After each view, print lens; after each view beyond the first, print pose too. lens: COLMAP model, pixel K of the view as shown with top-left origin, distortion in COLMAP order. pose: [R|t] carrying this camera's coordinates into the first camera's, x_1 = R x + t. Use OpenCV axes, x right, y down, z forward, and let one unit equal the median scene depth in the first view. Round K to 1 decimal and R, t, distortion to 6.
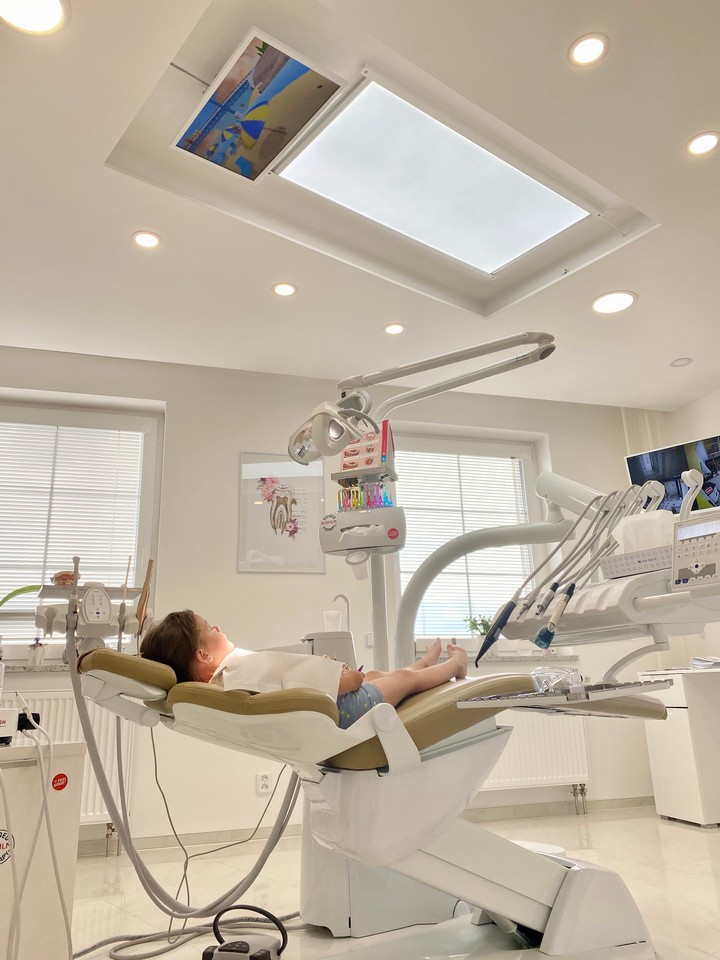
lens RADIAL K [[751.7, 0, 360.0], [0, 751.7, 480.0], [0, 0, 1]] dist [0.050634, -0.003123]
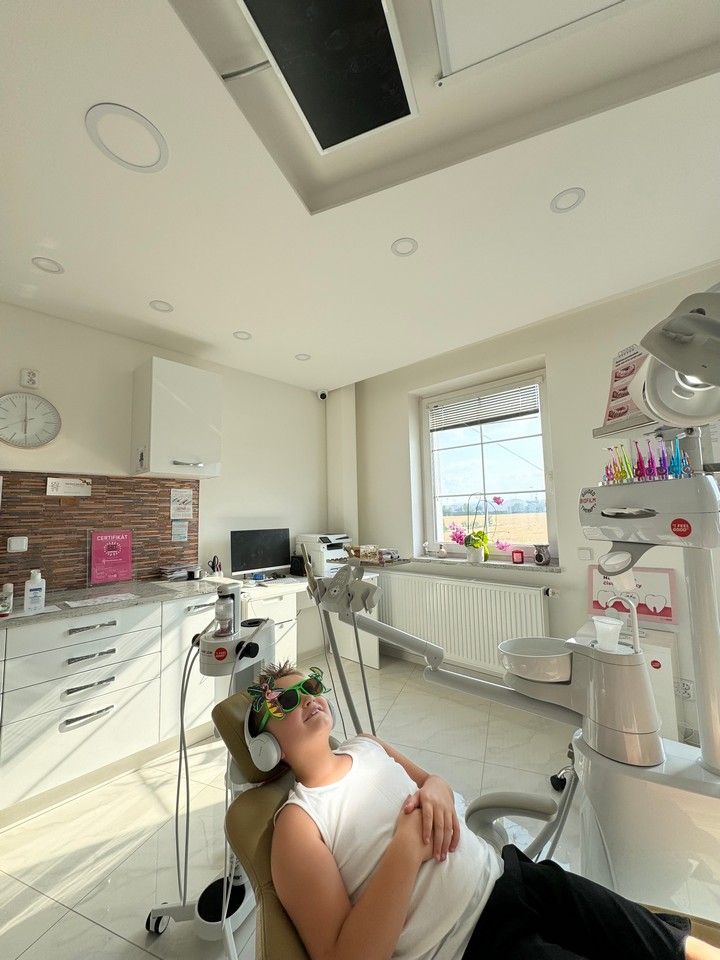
lens RADIAL K [[378.7, 0, 359.7], [0, 378.7, 482.2], [0, 0, 1]] dist [0.000928, 0.000051]
pose [[0.499933, -0.051866, -0.864510, 0.150871], [0.250019, 0.964349, 0.086726, -0.043848], [0.829191, -0.259501, 0.495078, 0.556596]]
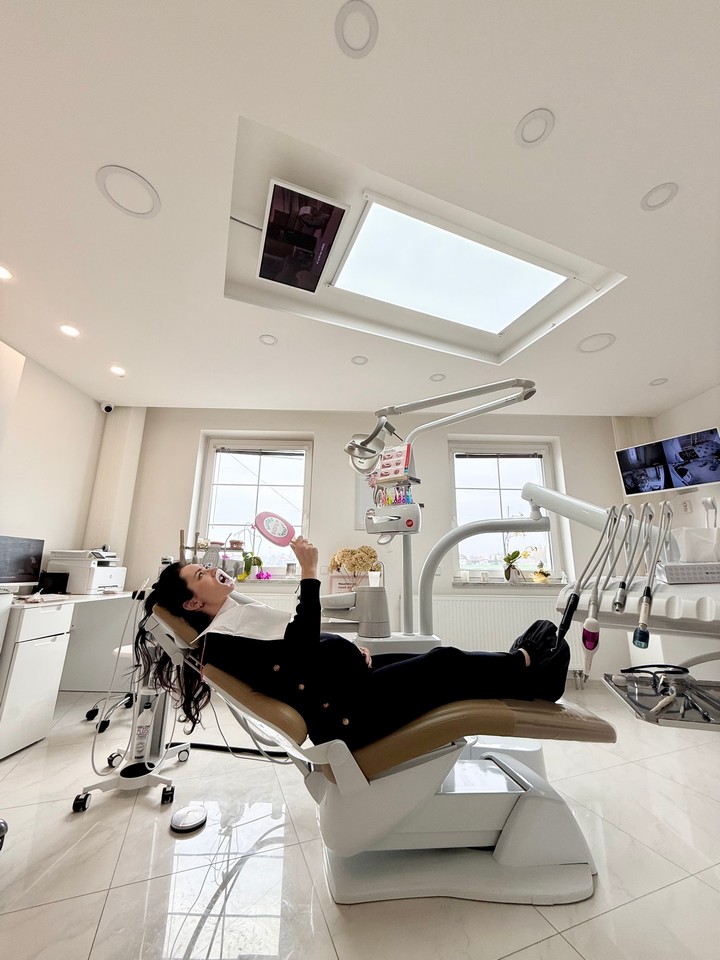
lens RADIAL K [[382.9, 0, 360.0], [0, 382.9, 480.0], [0, 0, 1]] dist [-0.000929, -0.000014]
pose [[0.955702, -0.021409, -0.293556, 0.145769], [0.036968, 0.998184, 0.047558, -0.042114], [0.292005, -0.056303, 0.954758, 0.233150]]
